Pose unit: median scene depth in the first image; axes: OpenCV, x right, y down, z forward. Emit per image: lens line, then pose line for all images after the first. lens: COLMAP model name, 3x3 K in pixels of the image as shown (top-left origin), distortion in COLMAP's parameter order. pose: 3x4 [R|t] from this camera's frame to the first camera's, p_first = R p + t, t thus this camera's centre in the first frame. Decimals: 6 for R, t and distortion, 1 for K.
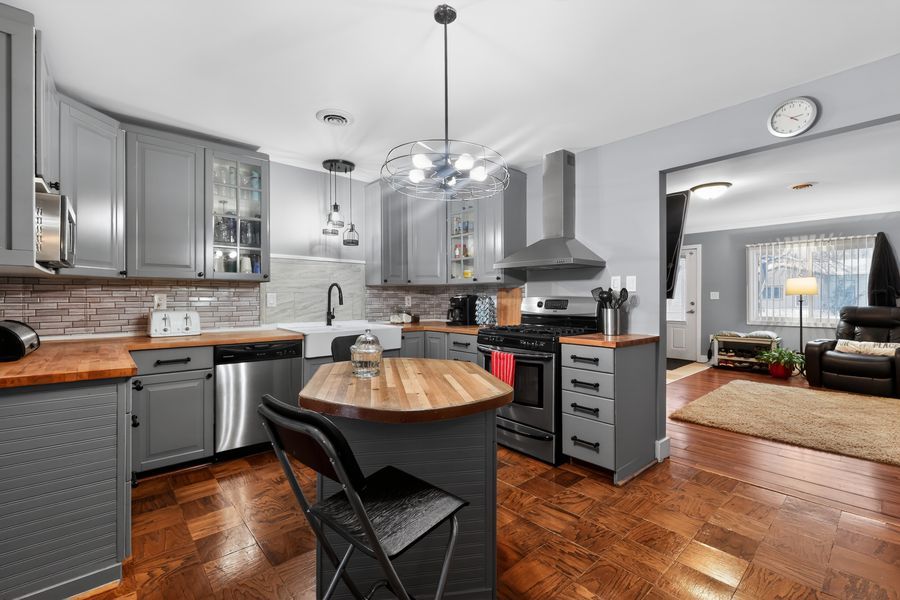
lens RADIAL K [[391.6, 0, 444.4], [0, 391.6, 302.8], [0, 0, 1]] dist [0.000554, -0.000064]
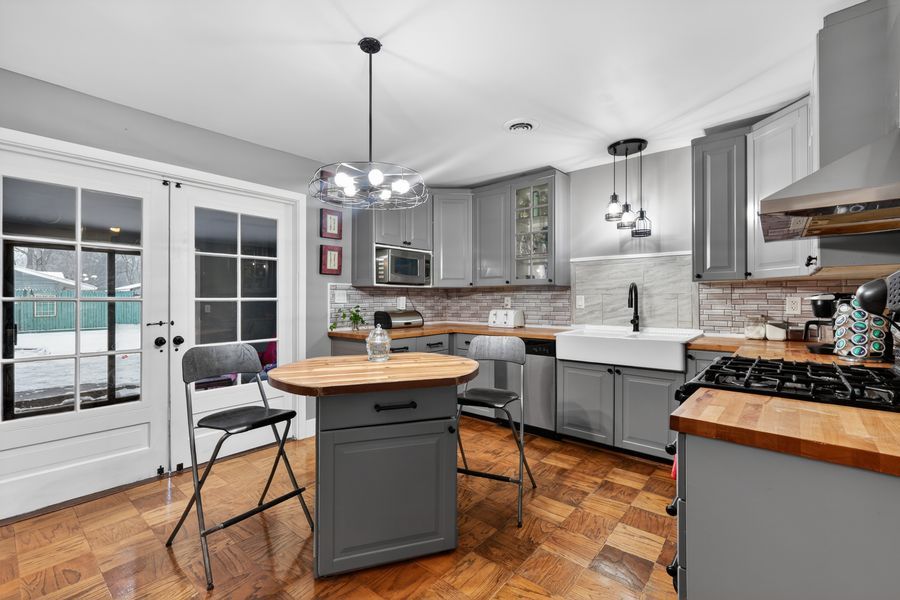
lens RADIAL K [[391.6, 0, 444.4], [0, 391.6, 302.8], [0, 0, 1]] dist [0.000554, -0.000064]
pose [[0.158370, 0.007801, -0.987349, 0.524717], [-0.012375, 0.999906, 0.005915, -0.006080], [0.987302, 0.011281, 0.158452, 0.467088]]
